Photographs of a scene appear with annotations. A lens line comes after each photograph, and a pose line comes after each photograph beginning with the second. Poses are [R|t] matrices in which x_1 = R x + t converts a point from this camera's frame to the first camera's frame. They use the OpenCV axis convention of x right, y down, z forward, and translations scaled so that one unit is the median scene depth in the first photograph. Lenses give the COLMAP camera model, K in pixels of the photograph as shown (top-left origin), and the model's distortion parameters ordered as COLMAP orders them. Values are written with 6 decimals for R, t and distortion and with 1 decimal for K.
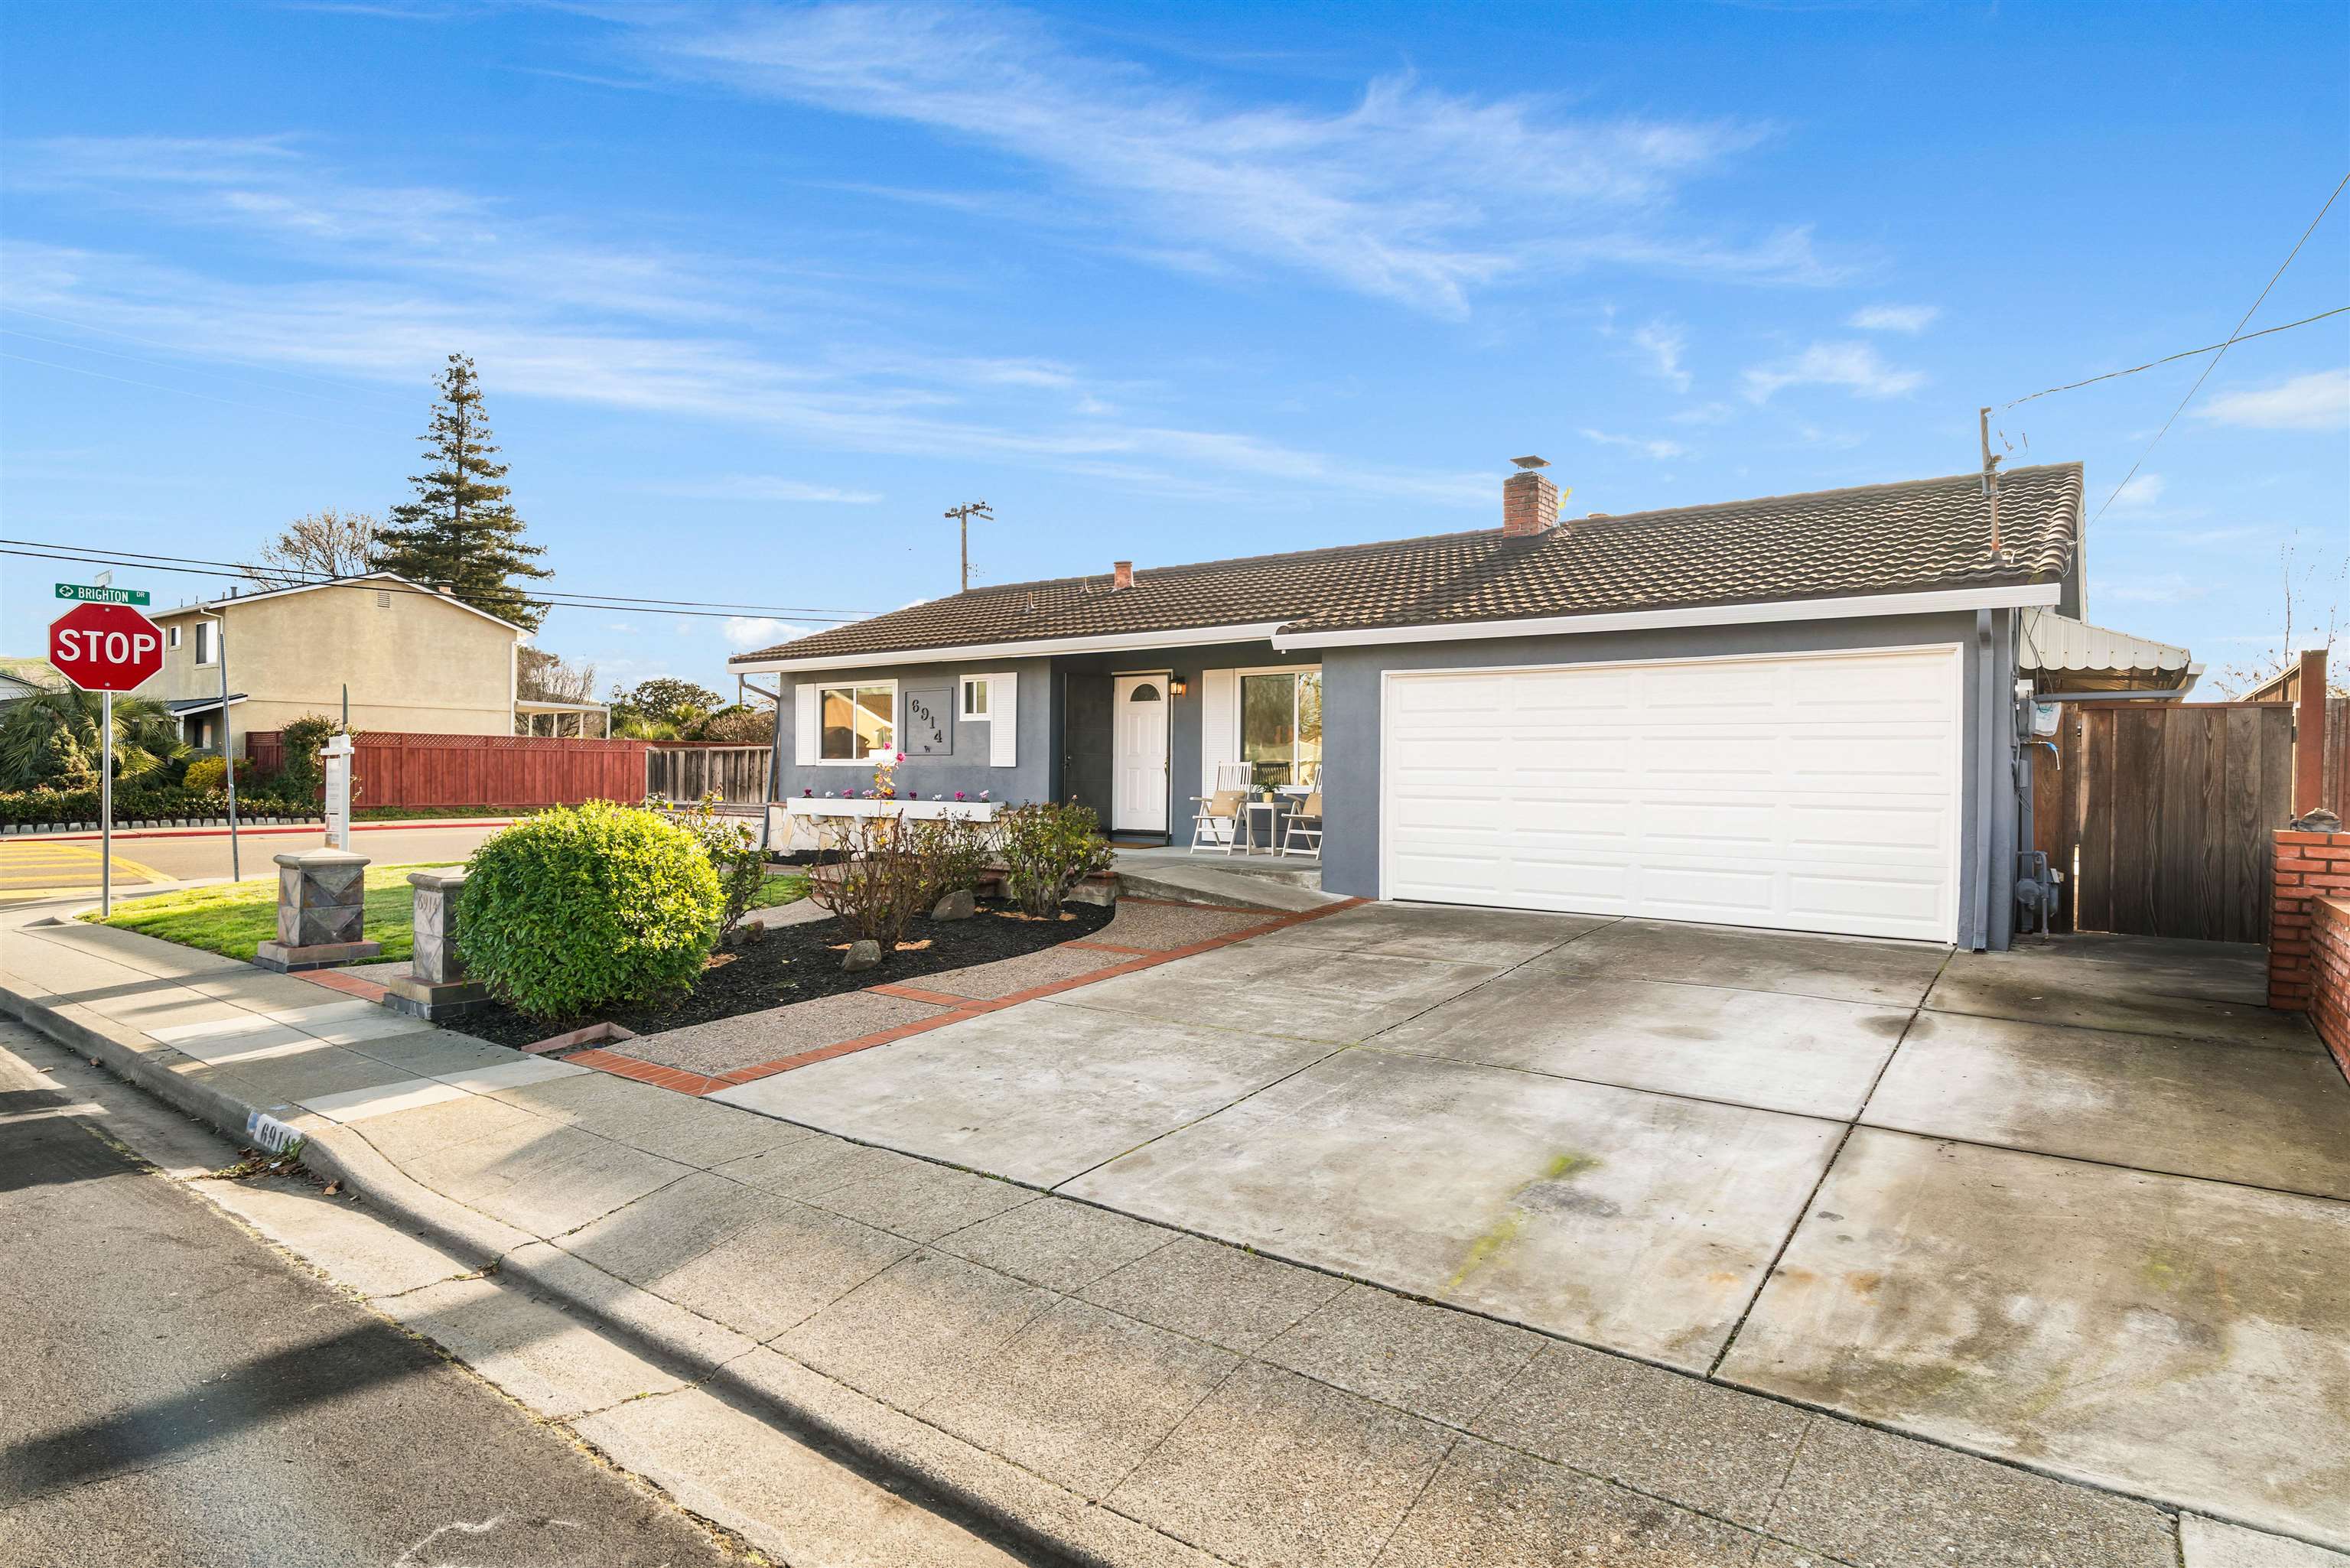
lens RADIAL K [[1230.2, 0, 1182.5], [0, 1230.2, 779.7], [0, 0, 1]] dist [0.001315, -0.000805]
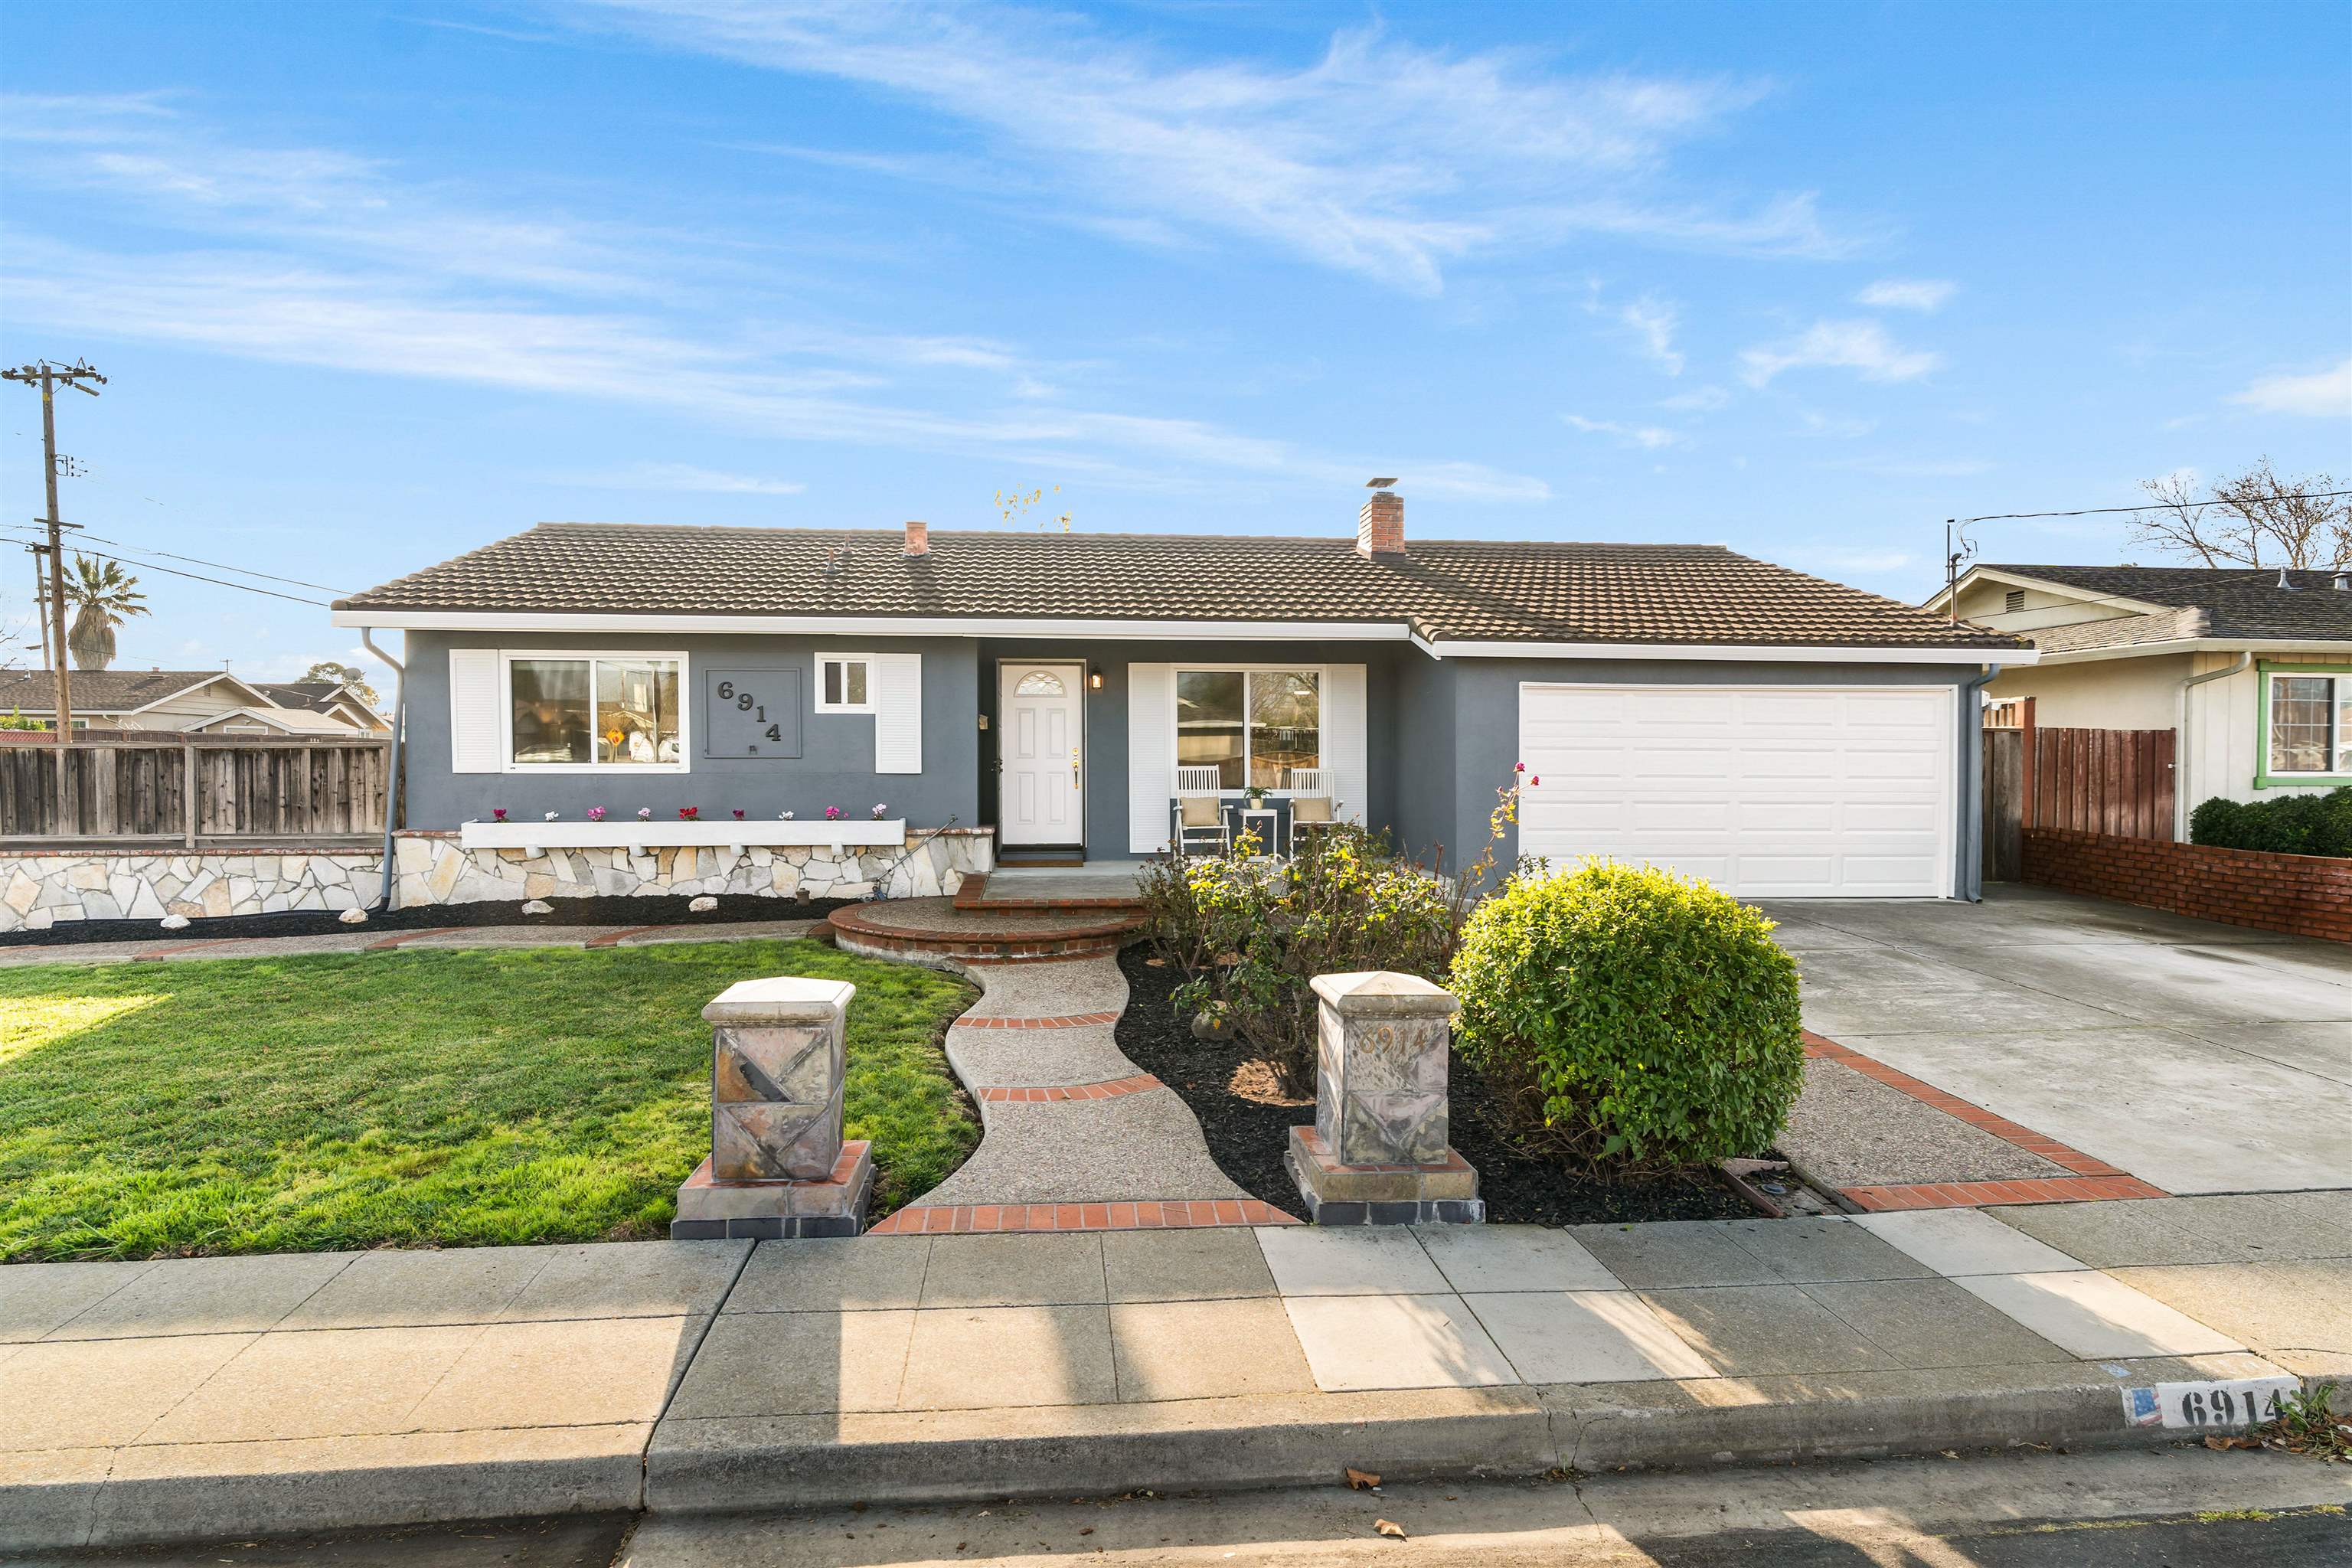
lens RADIAL K [[1230.6, 0, 1136.3], [0, 1230.6, 757.5], [0, 0, 1]] dist [-0.031601, 0.022403]
pose [[0.741583, -0.010866, 0.670773, -0.562936], [0.009228, 0.999939, 0.005997, -0.024209], [-0.670798, 0.001742, 0.741638, 0.316827]]
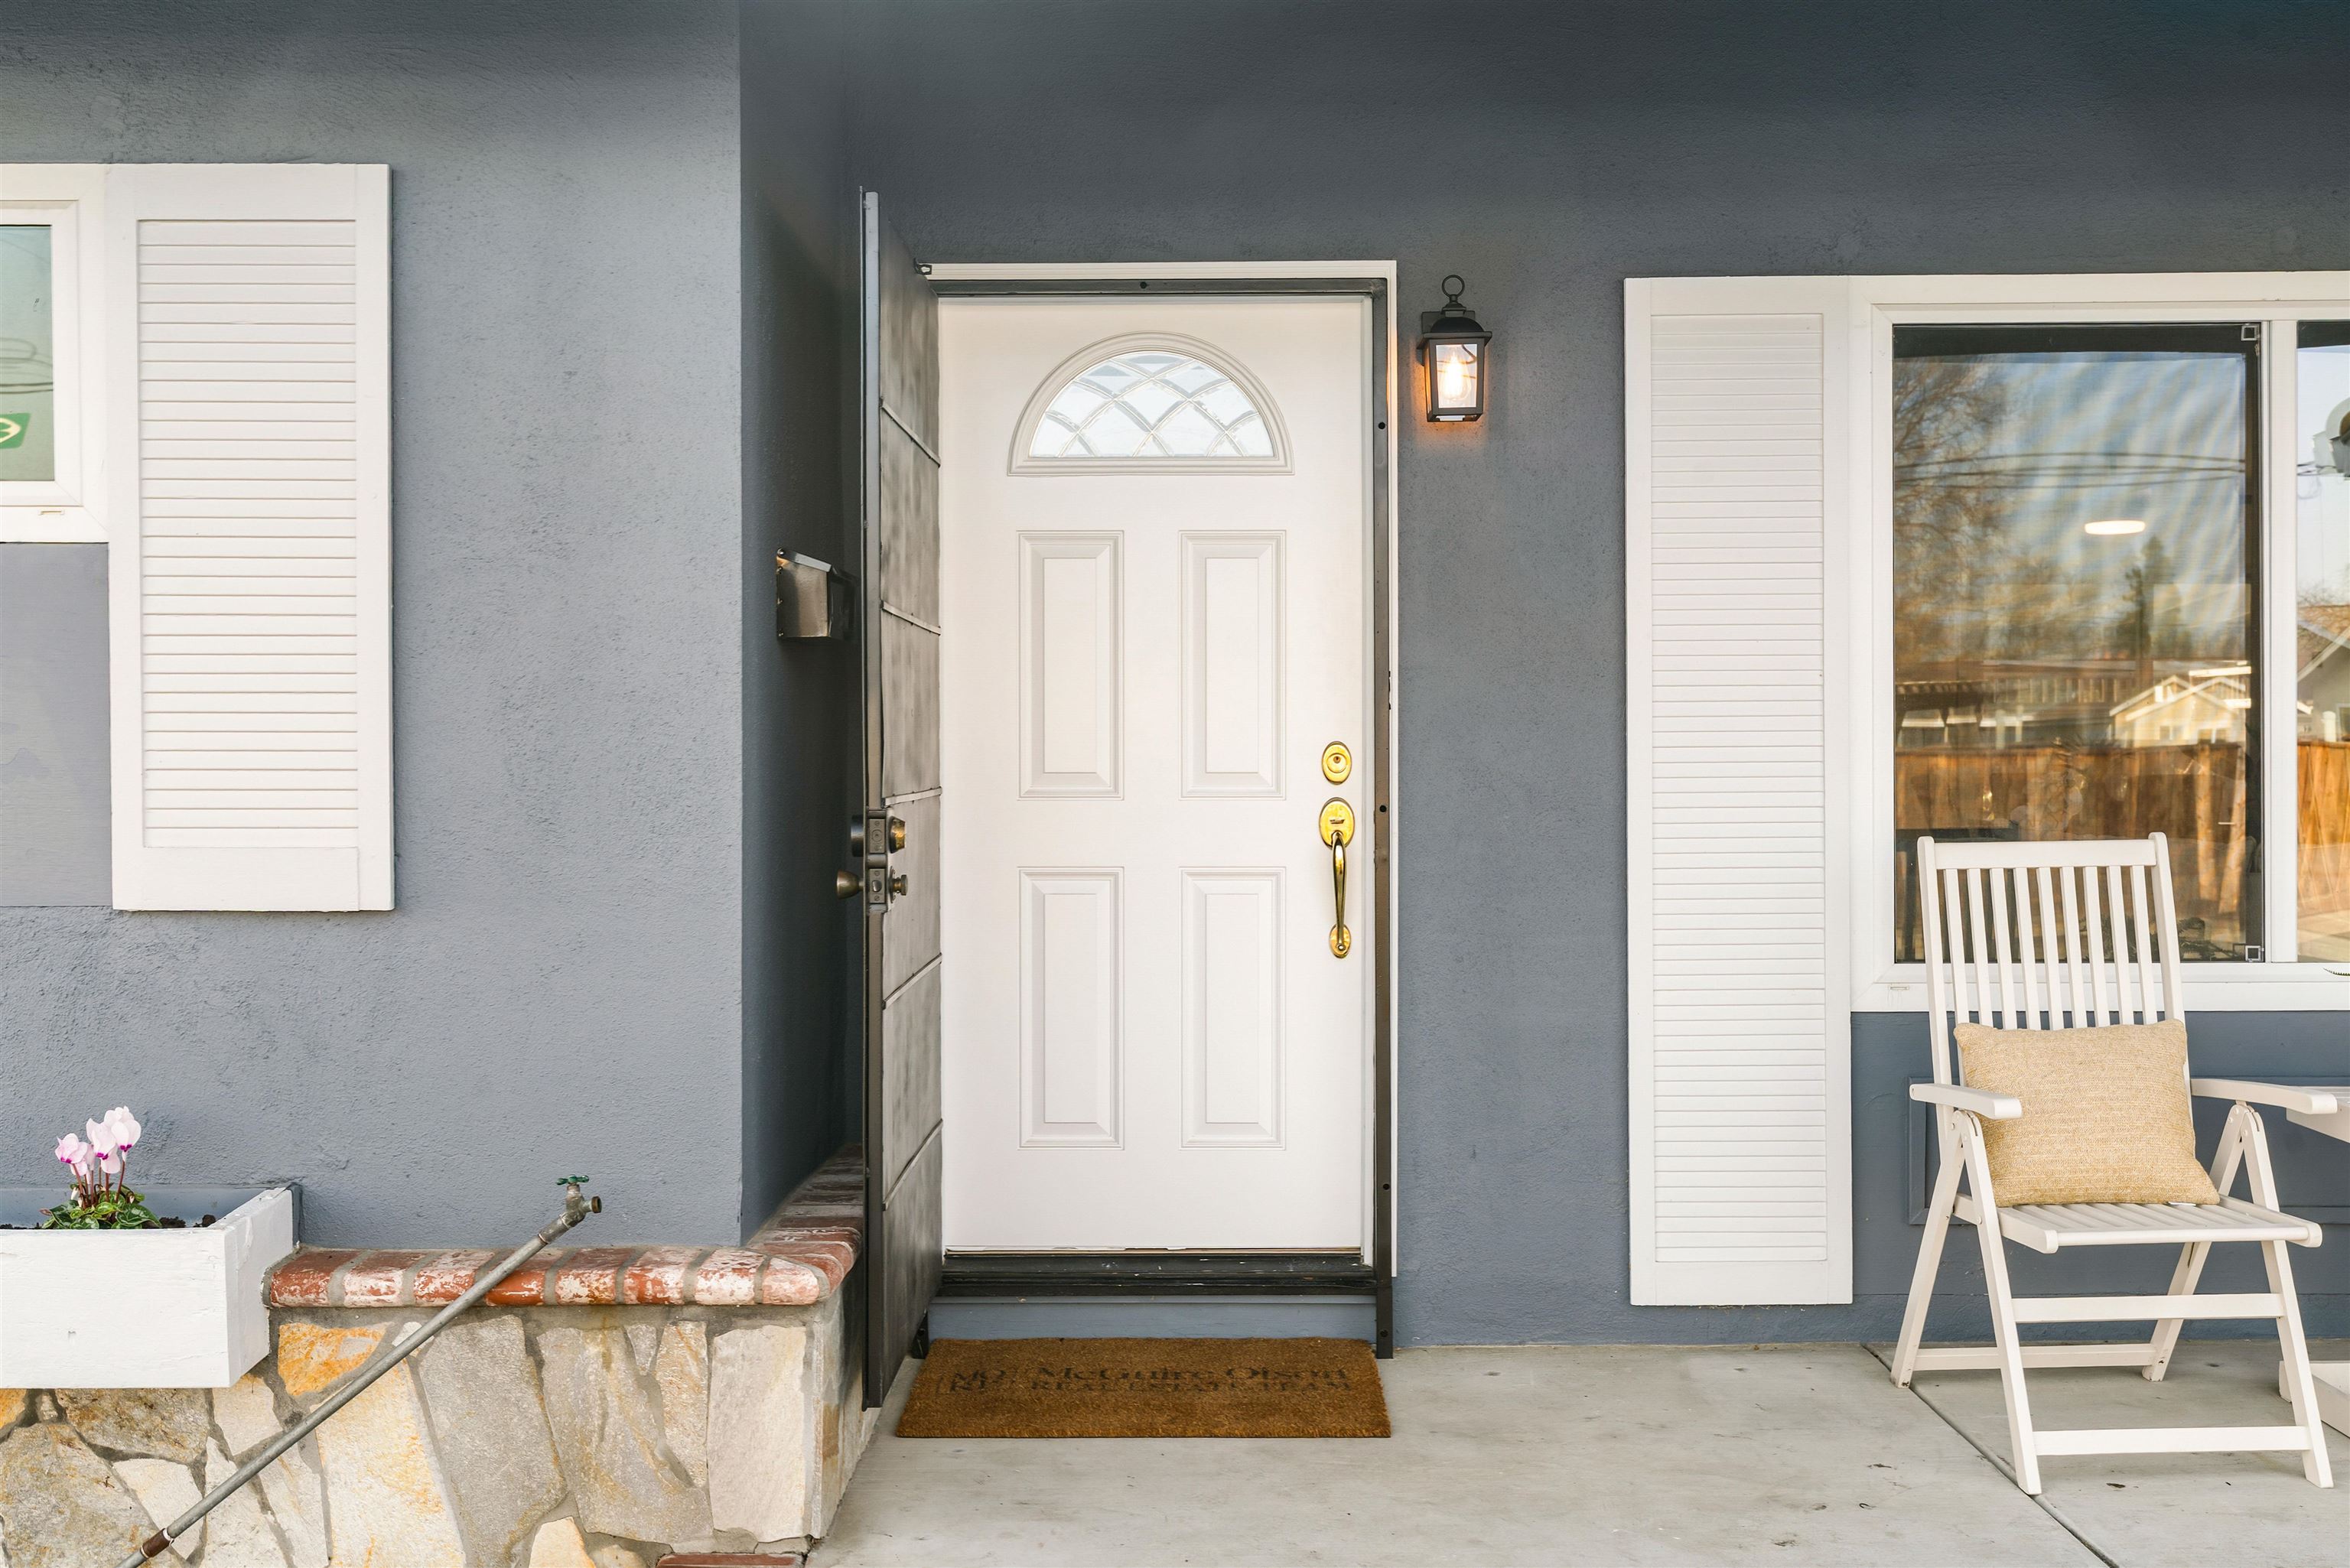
lens RADIAL K [[2338.1, 0, 1174.0], [0, 2338.1, 721.5], [0, 0, 1]] dist [0.008612, 0.012371]
pose [[0.803215, -0.015038, 0.595500, -0.213585], [0.014321, 0.999880, 0.005934, -0.030170], [-0.595518, 0.003762, 0.803333, 0.753818]]
